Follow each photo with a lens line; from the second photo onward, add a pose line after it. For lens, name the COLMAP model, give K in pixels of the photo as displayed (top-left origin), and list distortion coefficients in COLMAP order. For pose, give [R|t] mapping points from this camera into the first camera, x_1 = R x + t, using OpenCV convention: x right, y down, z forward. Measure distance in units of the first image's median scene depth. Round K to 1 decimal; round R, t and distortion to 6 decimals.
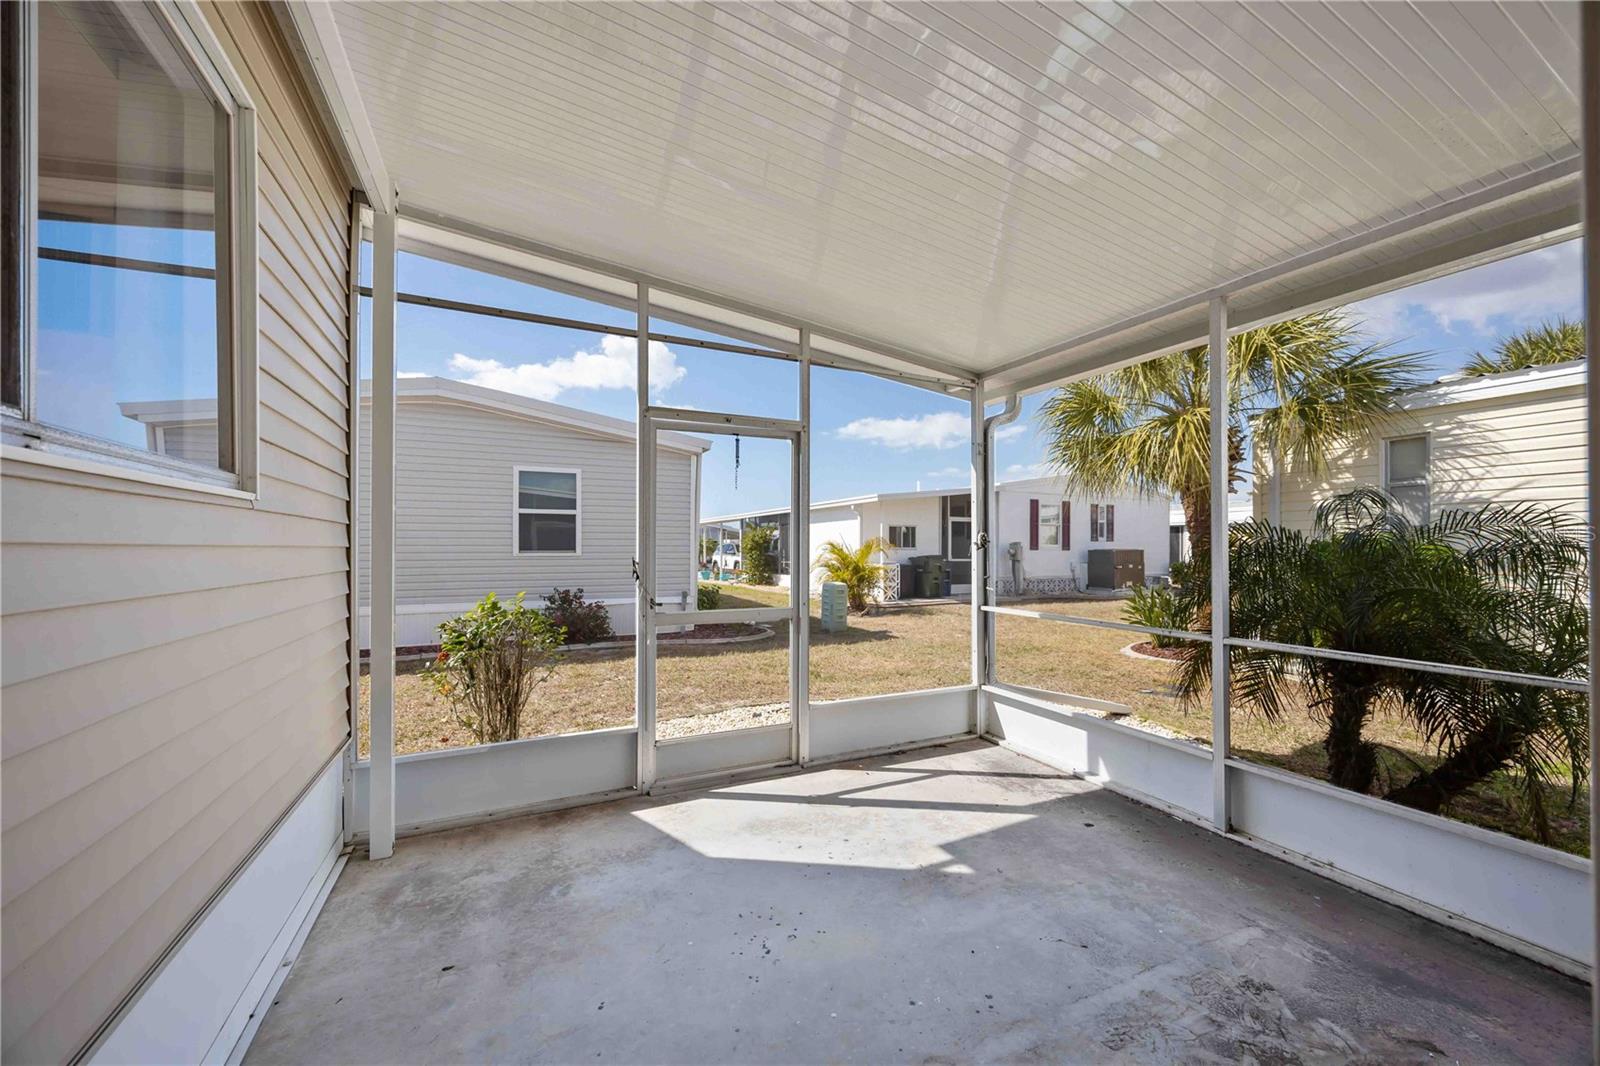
lens RADIAL K [[610.6, 0, 795.9], [0, 610.6, 529.9], [0, 0, 1]] dist [-0.000579, 0.000054]
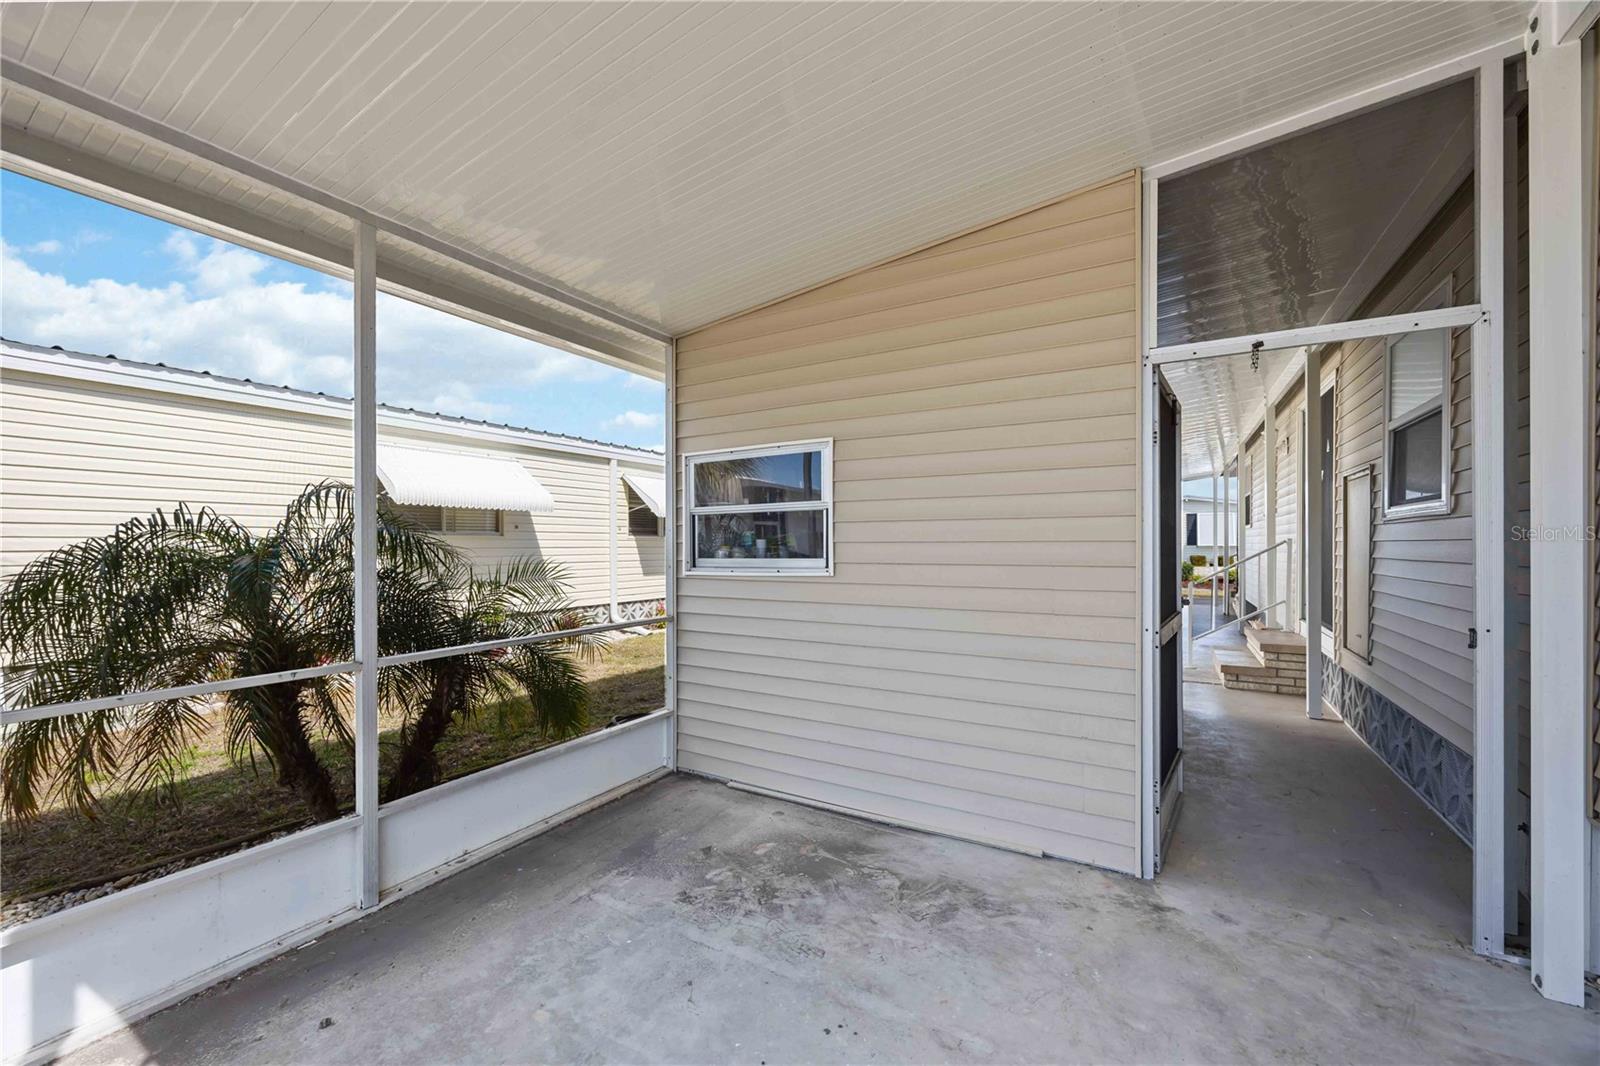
lens RADIAL K [[610.6, 0, 795.9], [0, 610.6, 529.9], [0, 0, 1]] dist [-0.000579, 0.000054]
pose [[-0.557850, 0.019288, 0.829718, -0.404174], [-0.021293, 0.999068, -0.037541, 0.026324], [-0.829669, -0.038609, -0.556919, 1.427035]]
